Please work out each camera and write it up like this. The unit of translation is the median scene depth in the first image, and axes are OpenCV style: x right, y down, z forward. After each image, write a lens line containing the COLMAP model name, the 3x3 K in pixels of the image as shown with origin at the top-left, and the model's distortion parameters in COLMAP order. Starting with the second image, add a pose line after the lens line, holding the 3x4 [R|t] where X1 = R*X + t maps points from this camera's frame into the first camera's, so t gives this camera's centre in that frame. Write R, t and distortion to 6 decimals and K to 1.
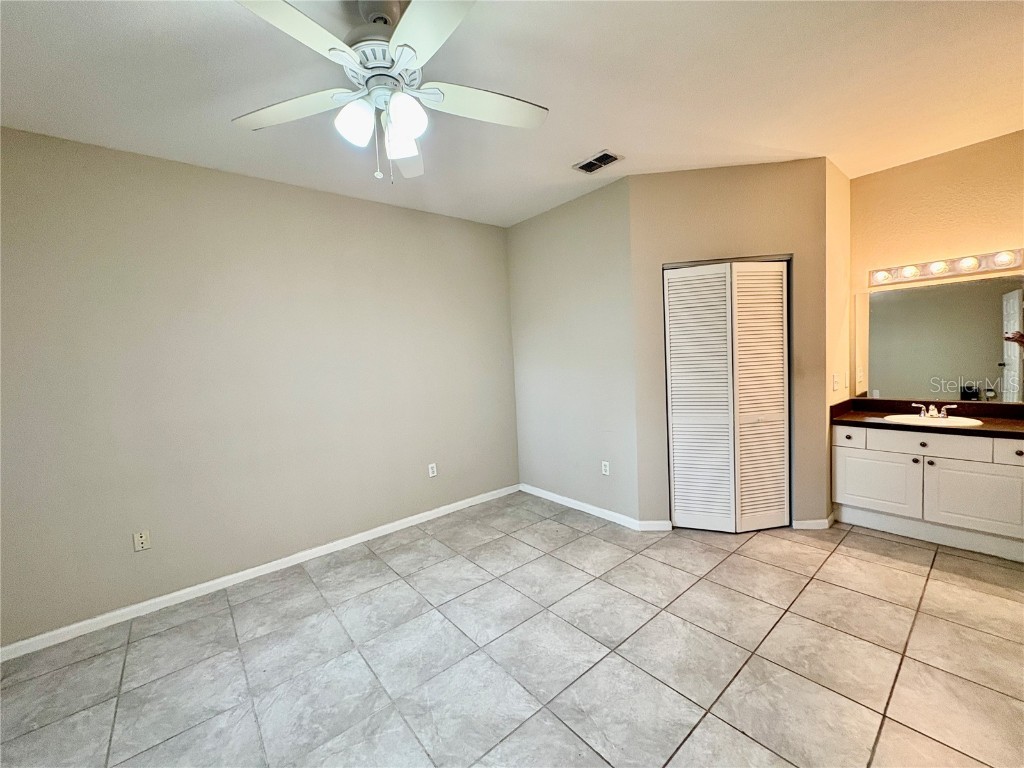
lens RADIAL K [[408.5, 0, 514.6], [0, 408.5, 384.6], [0, 0, 1]] dist [-0.002870, -0.000243]
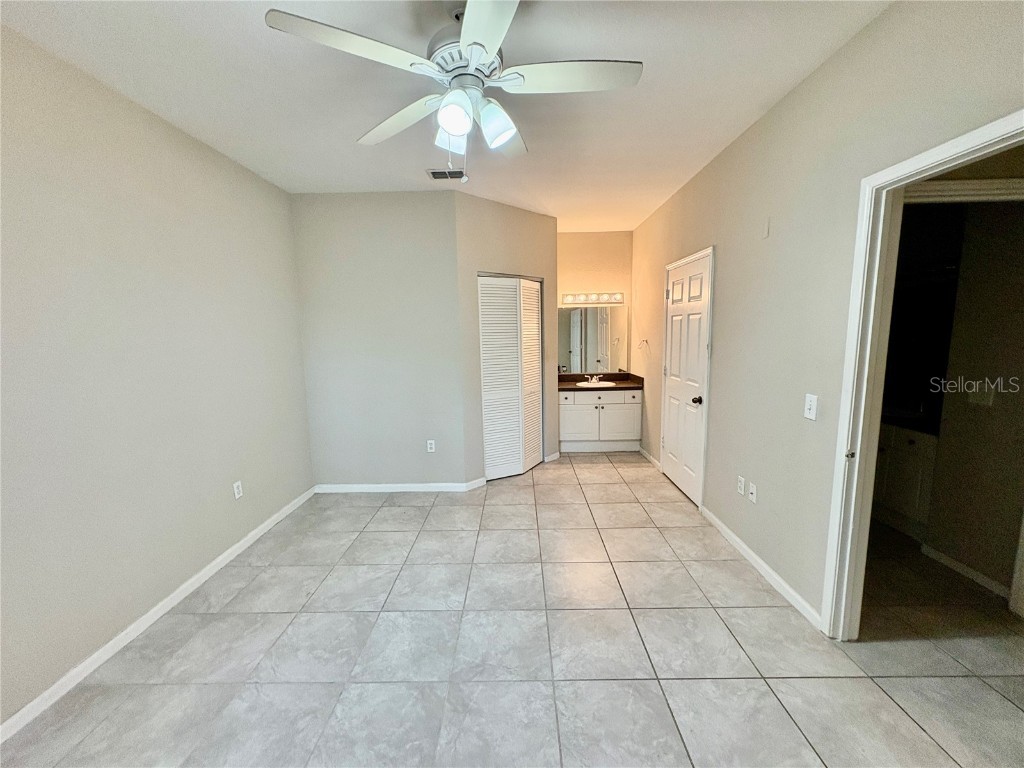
lens RADIAL K [[408.5, 0, 515.3], [0, 408.5, 384.5], [0, 0, 1]] dist [-0.002870, -0.000243]
pose [[0.644822, -0.061832, 0.761828, -0.541851], [0.037492, 0.998081, 0.049274, -0.011556], [-0.763413, -0.003210, 0.645903, 0.119211]]
